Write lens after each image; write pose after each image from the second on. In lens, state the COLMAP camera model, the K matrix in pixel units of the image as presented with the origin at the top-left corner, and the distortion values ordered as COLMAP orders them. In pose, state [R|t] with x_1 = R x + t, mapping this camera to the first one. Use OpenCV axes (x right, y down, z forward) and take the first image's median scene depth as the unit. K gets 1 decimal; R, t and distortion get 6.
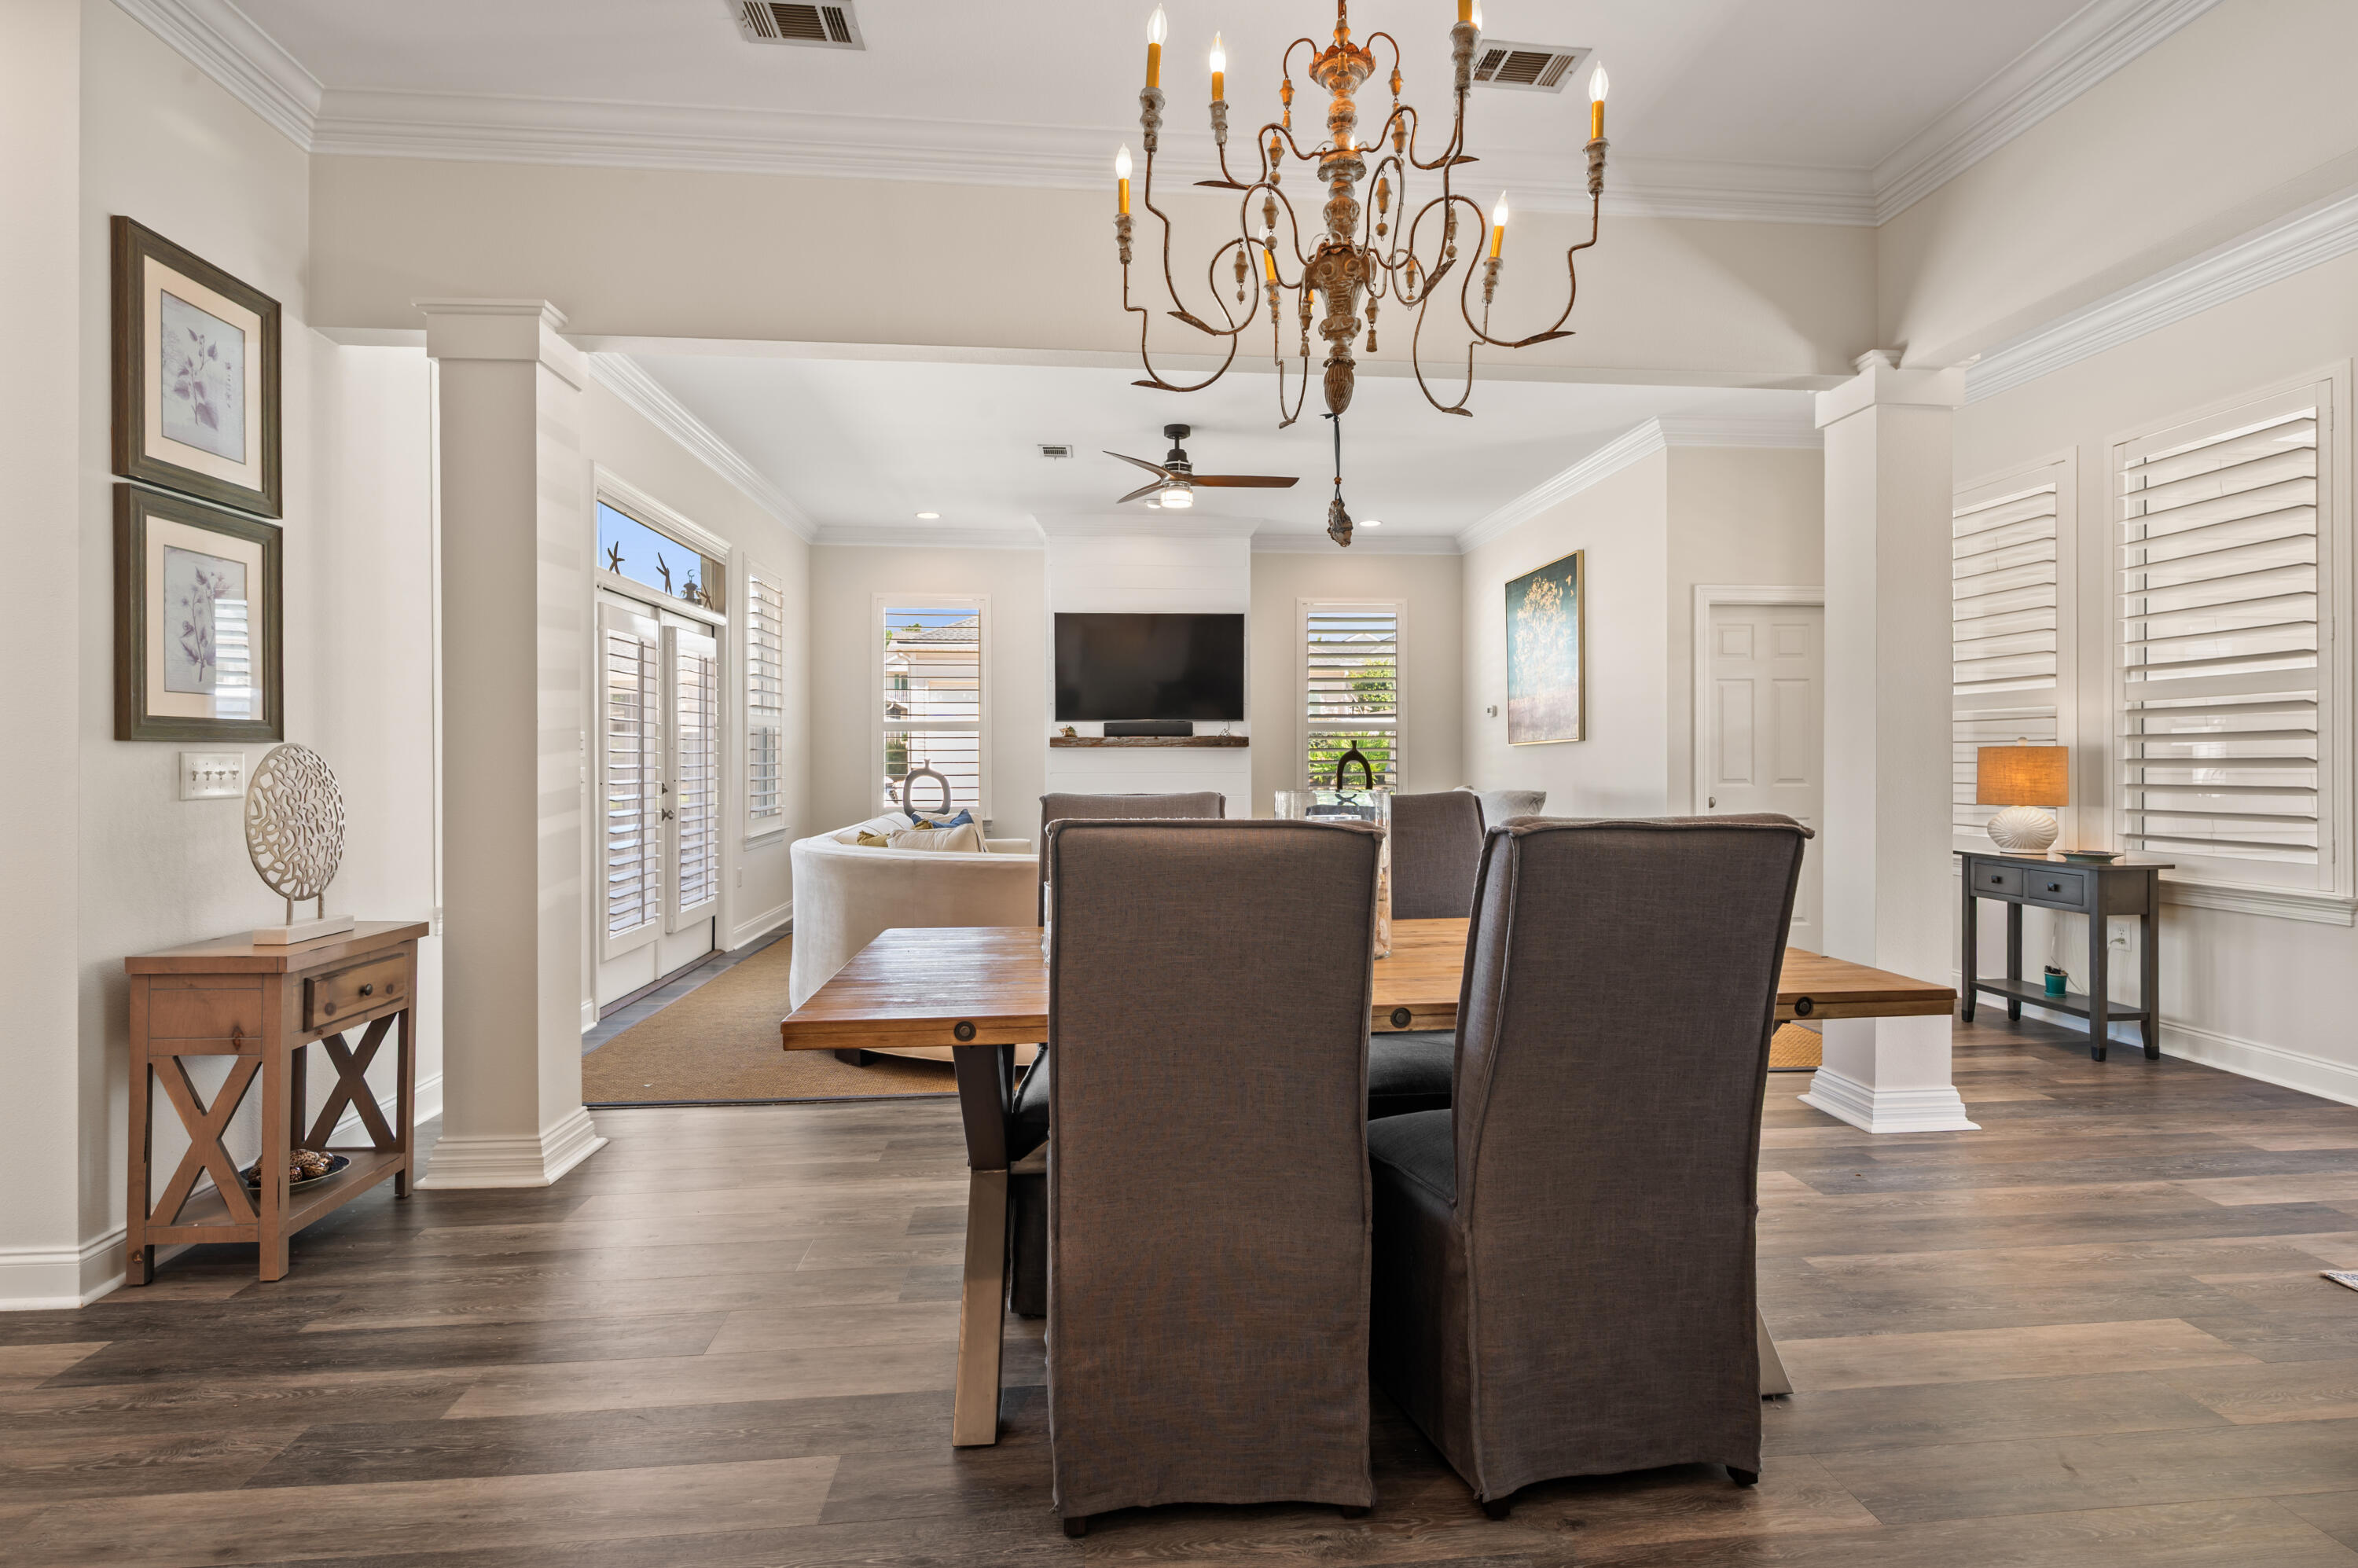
lens RADIAL K [[1141.0, 0, 1210.1], [0, 1141.0, 756.0], [0, 0, 1]] dist [0.001590, 0.000081]
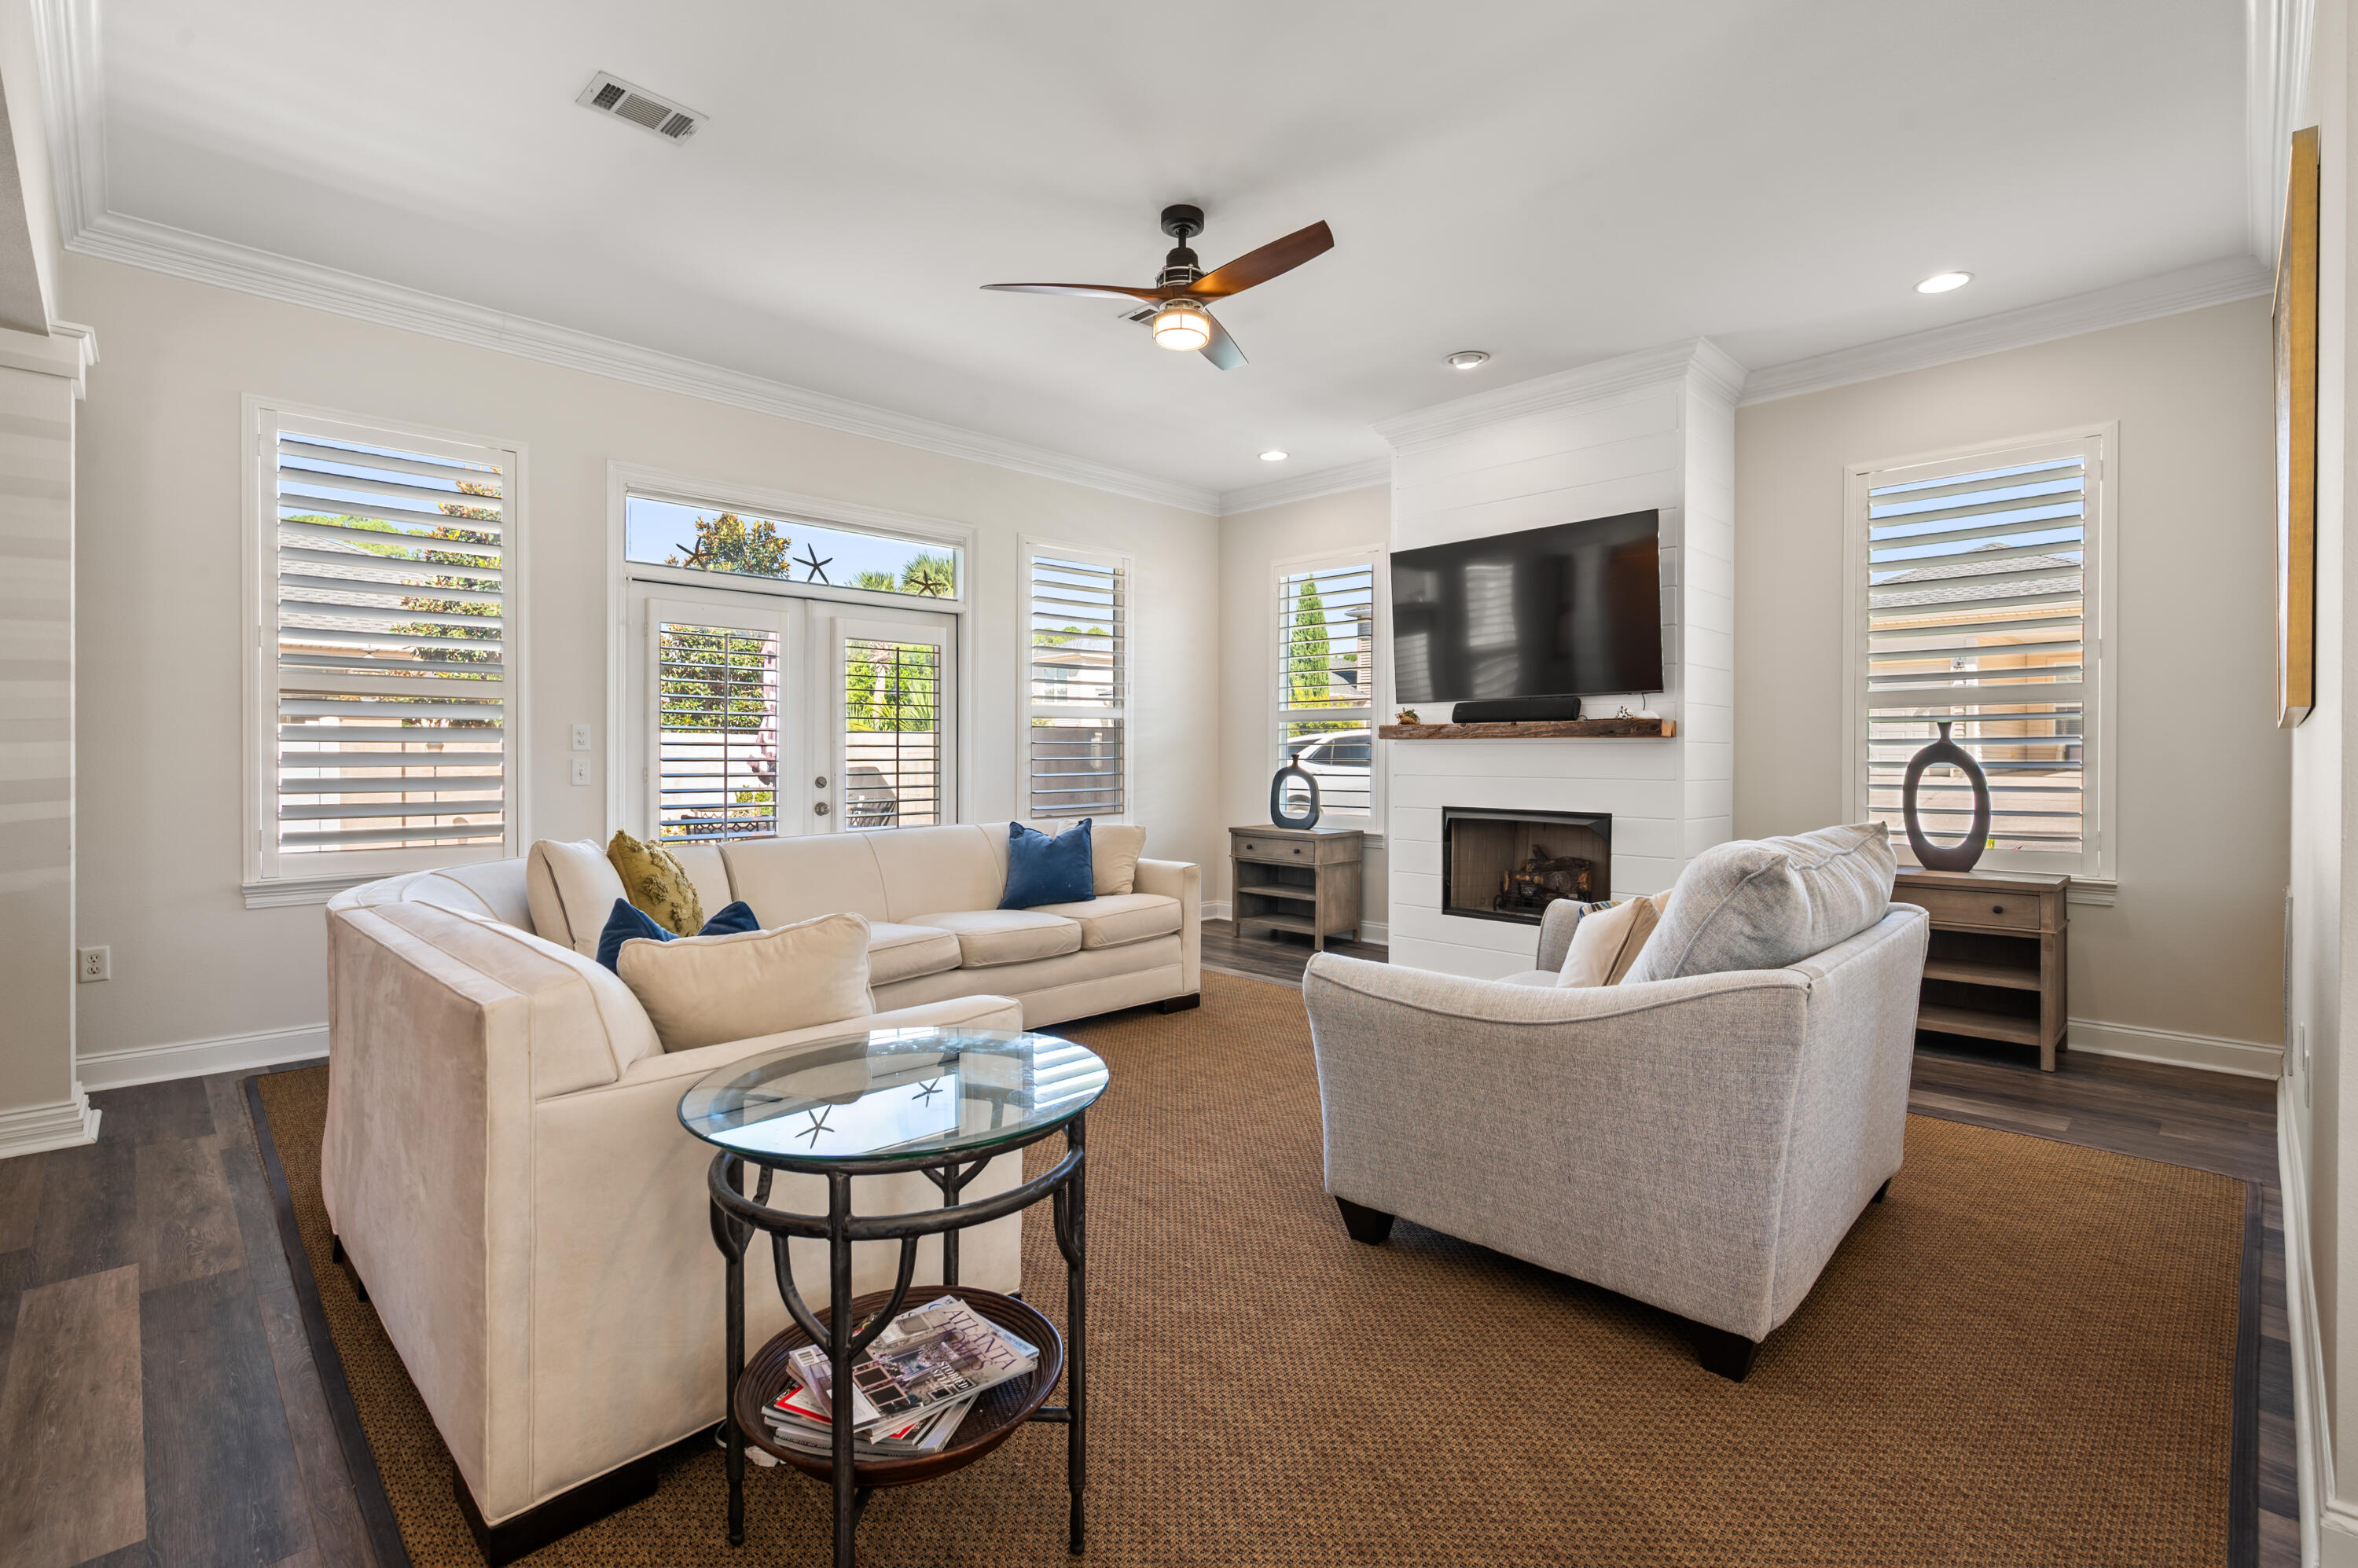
lens RADIAL K [[1080.4, 0, 1185.6], [0, 1080.4, 756.7], [0, 0, 1]] dist [0.000965, 0.000079]
pose [[0.629351, 0.007236, -0.777088, 0.313113], [-0.004940, 0.999974, 0.005311, 0.000476], [0.777106, 0.000496, 0.629370, 0.469549]]
